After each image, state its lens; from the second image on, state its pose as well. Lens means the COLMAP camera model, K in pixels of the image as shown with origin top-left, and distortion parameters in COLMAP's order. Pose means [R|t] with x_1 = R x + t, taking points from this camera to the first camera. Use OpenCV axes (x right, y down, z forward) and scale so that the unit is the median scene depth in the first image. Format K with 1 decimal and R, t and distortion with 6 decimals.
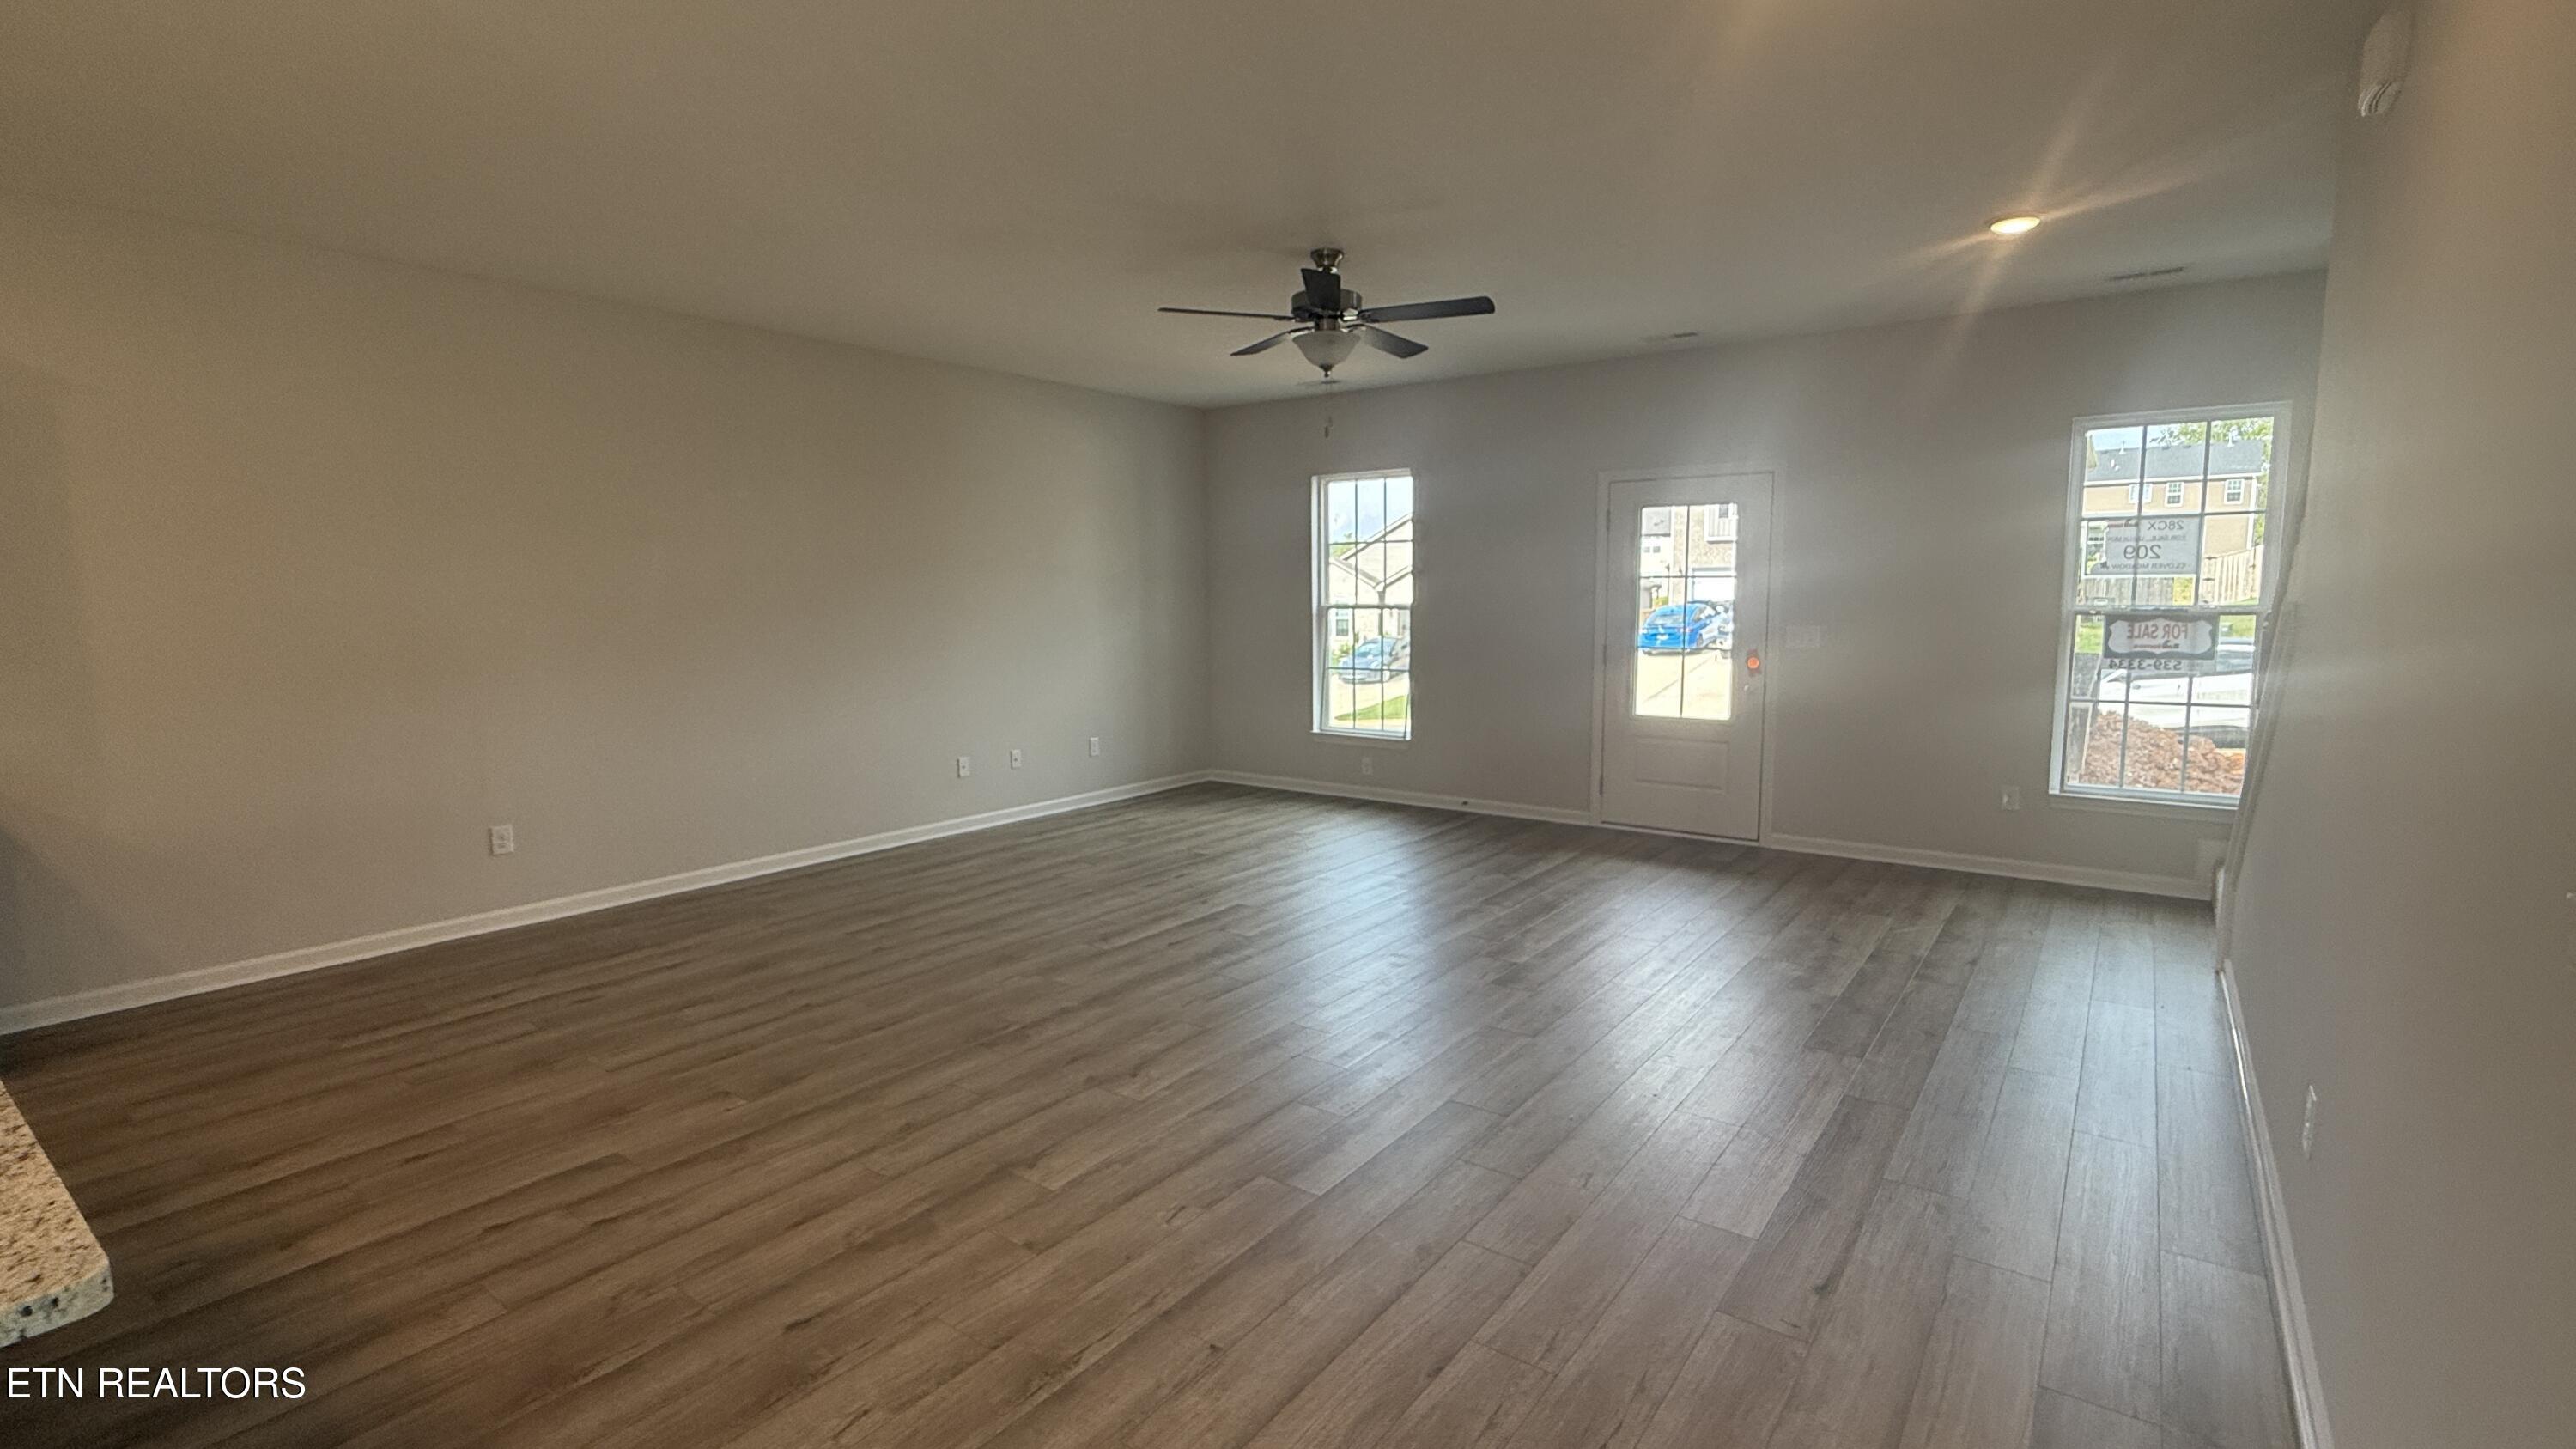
lens RADIAL K [[1157.0, 0, 1295.5], [0, 1157.0, 716.1], [0, 0, 1]] dist [0.001534, 0.000126]
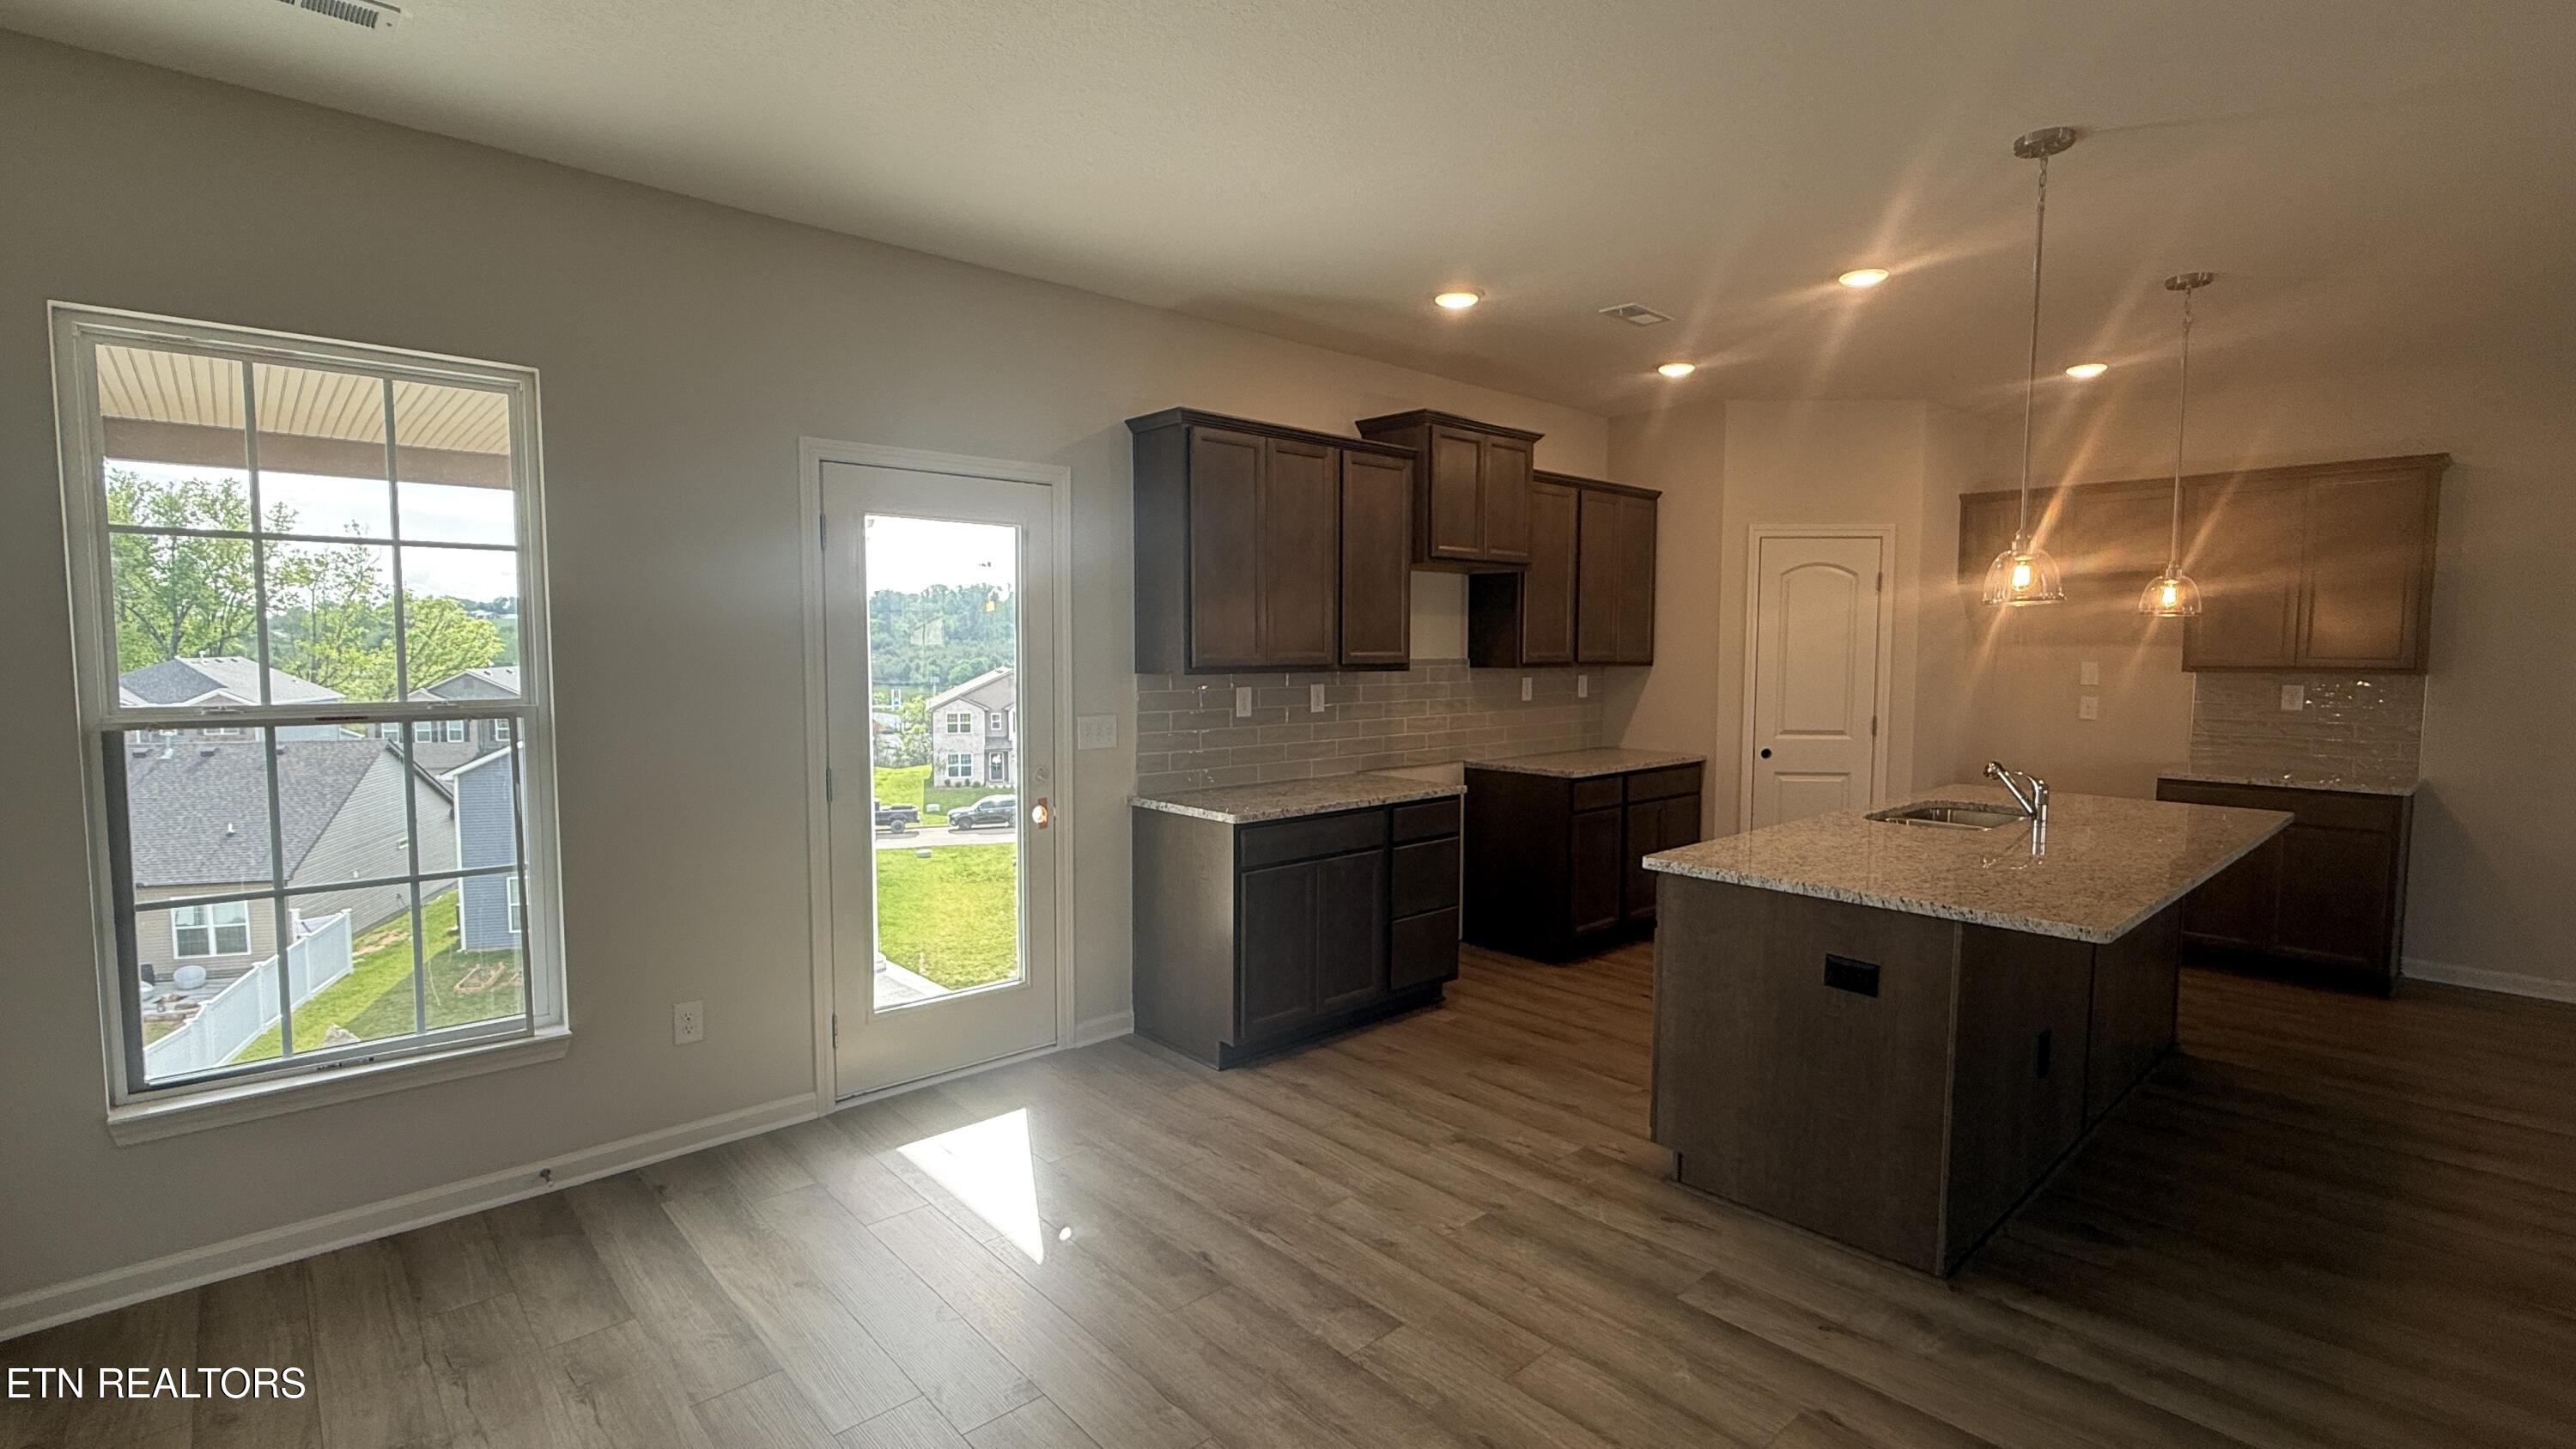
lens RADIAL K [[1157.0, 0, 1295.5], [0, 1157.0, 716.1], [0, 0, 1]] dist [0.001534, 0.000126]
pose [[-0.193503, 0.068449, -0.978709, 0.530845], [-0.111477, 0.989569, 0.091249, -0.008019], [0.974746, 0.126761, -0.183854, -0.102815]]
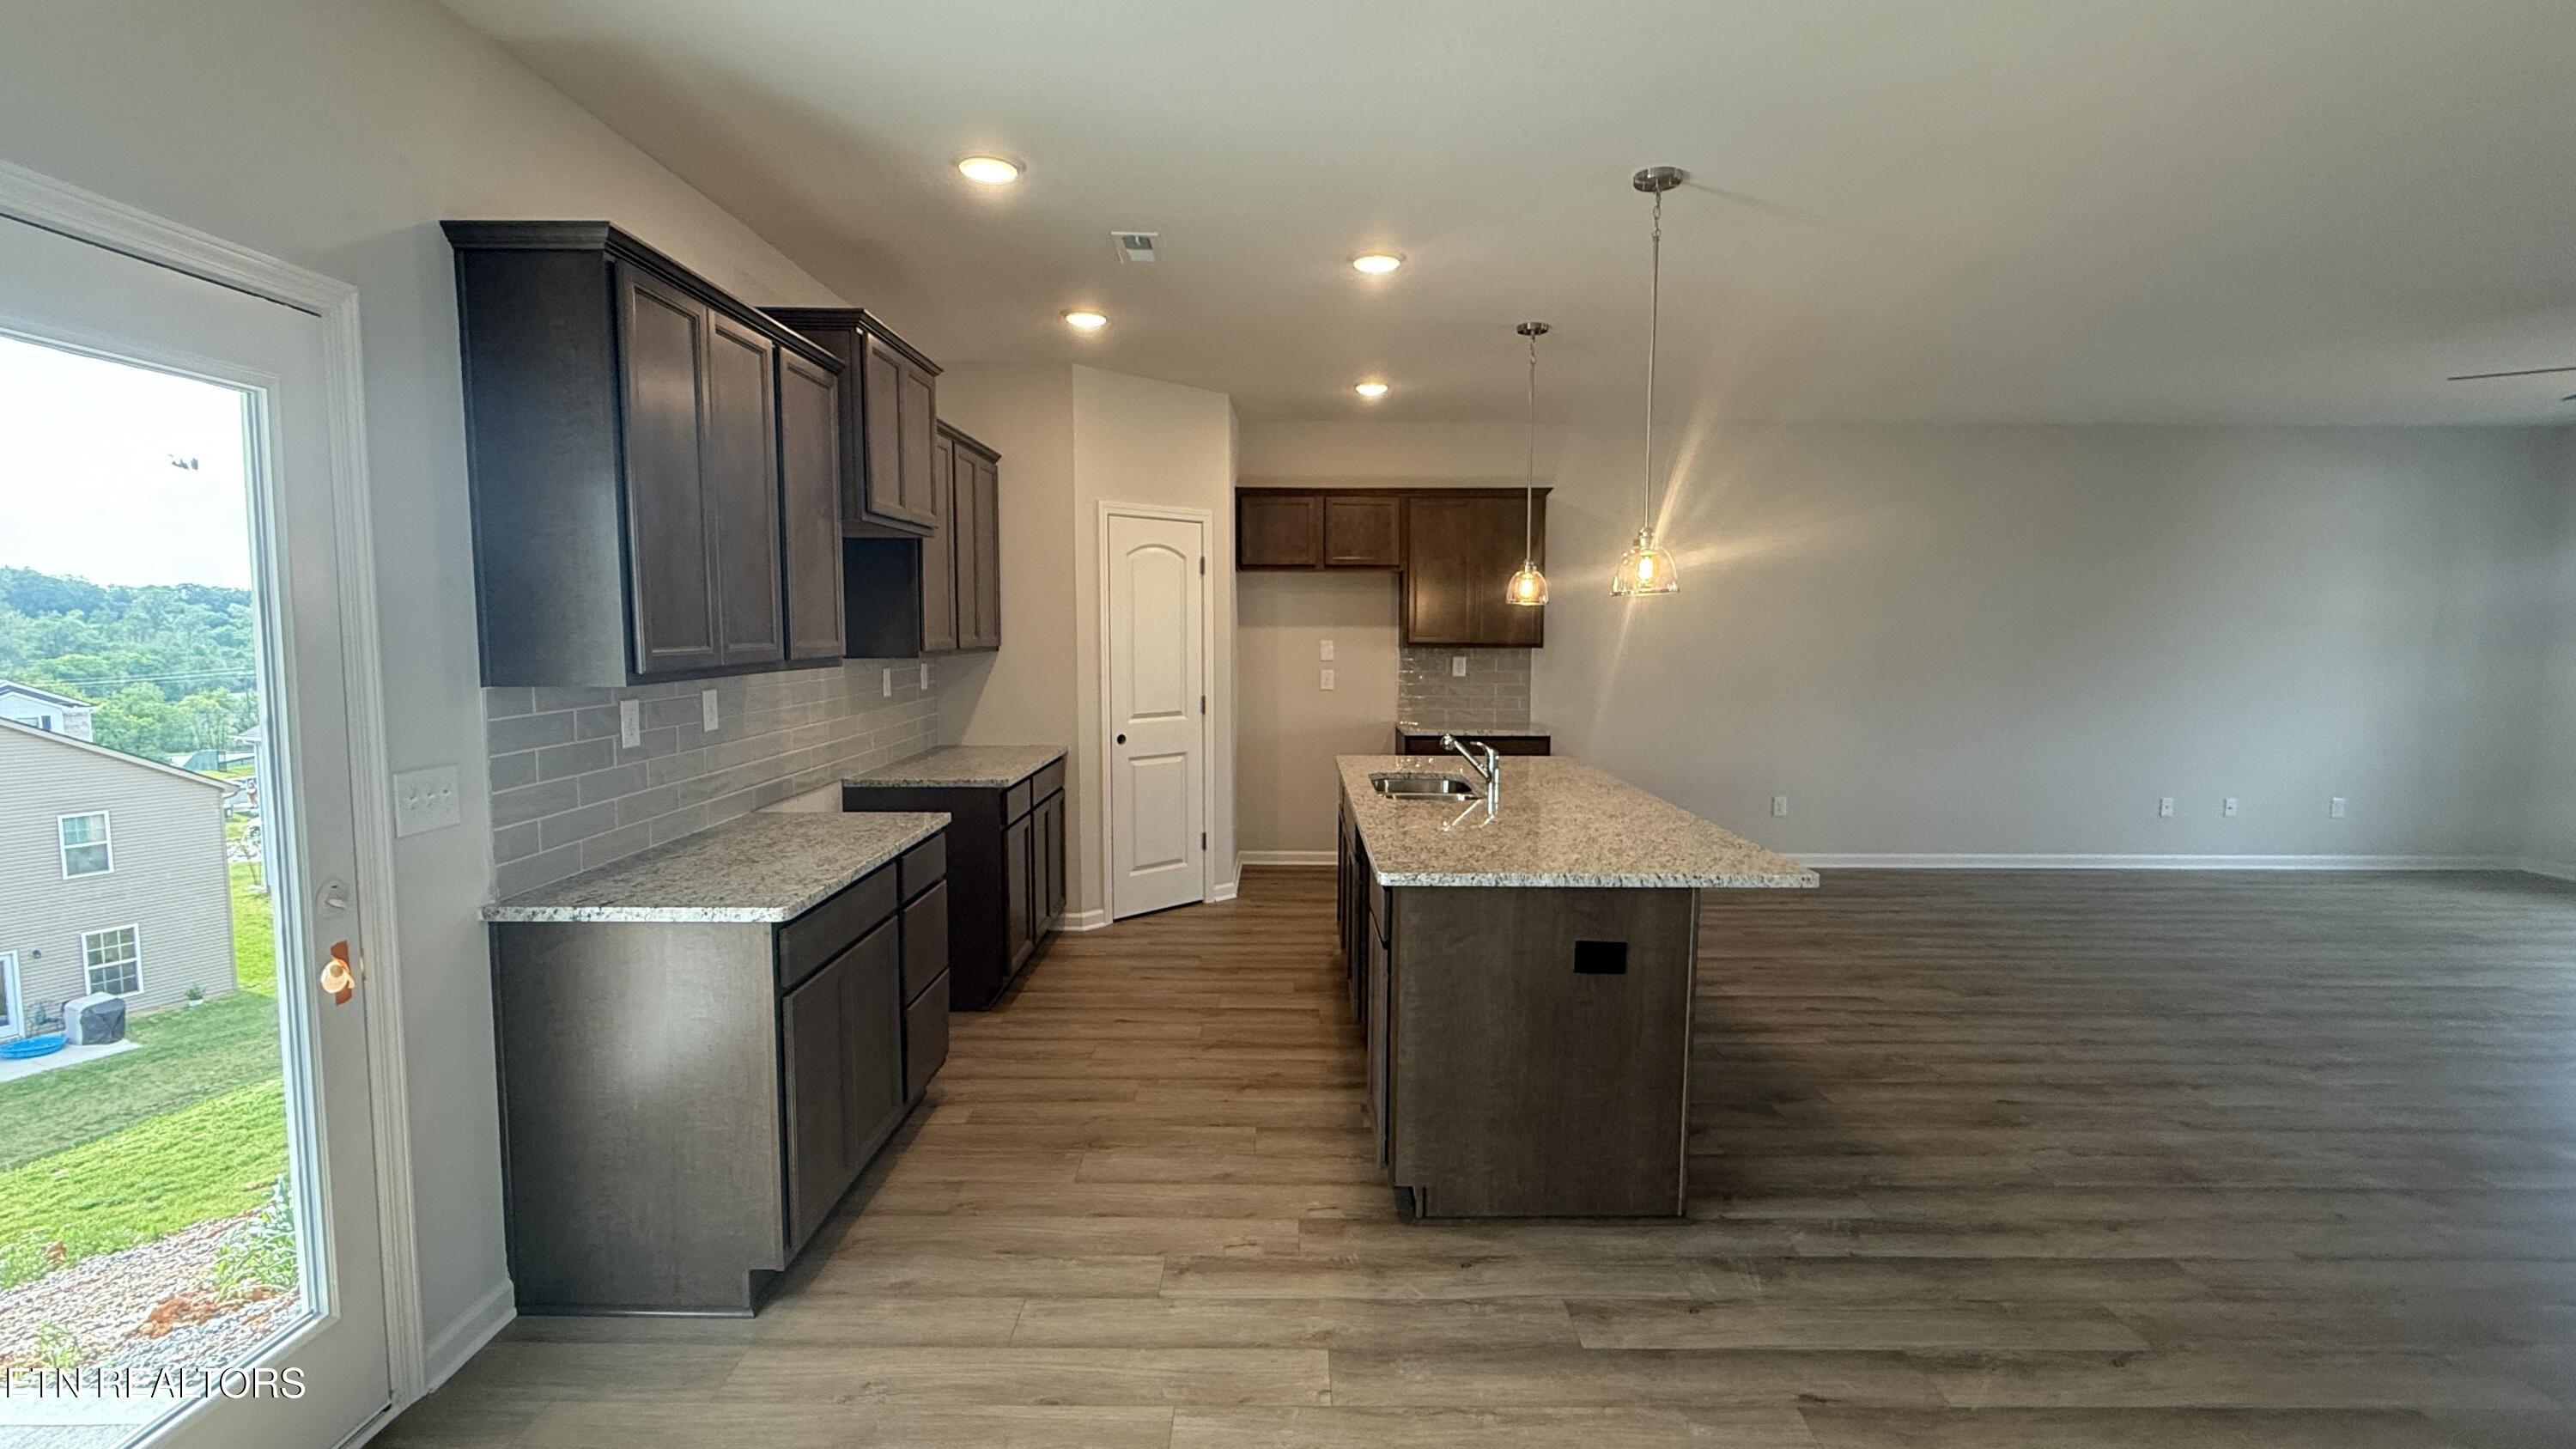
lens RADIAL K [[1157.0, 0, 1295.5], [0, 1157.0, 716.1], [0, 0, 1]] dist [0.001534, 0.000126]
pose [[0.594354, 0.073424, -0.800845, 0.166930], [-0.096768, 0.995118, 0.019418, 0.039442], [0.798361, 0.065955, 0.598557, -0.561573]]
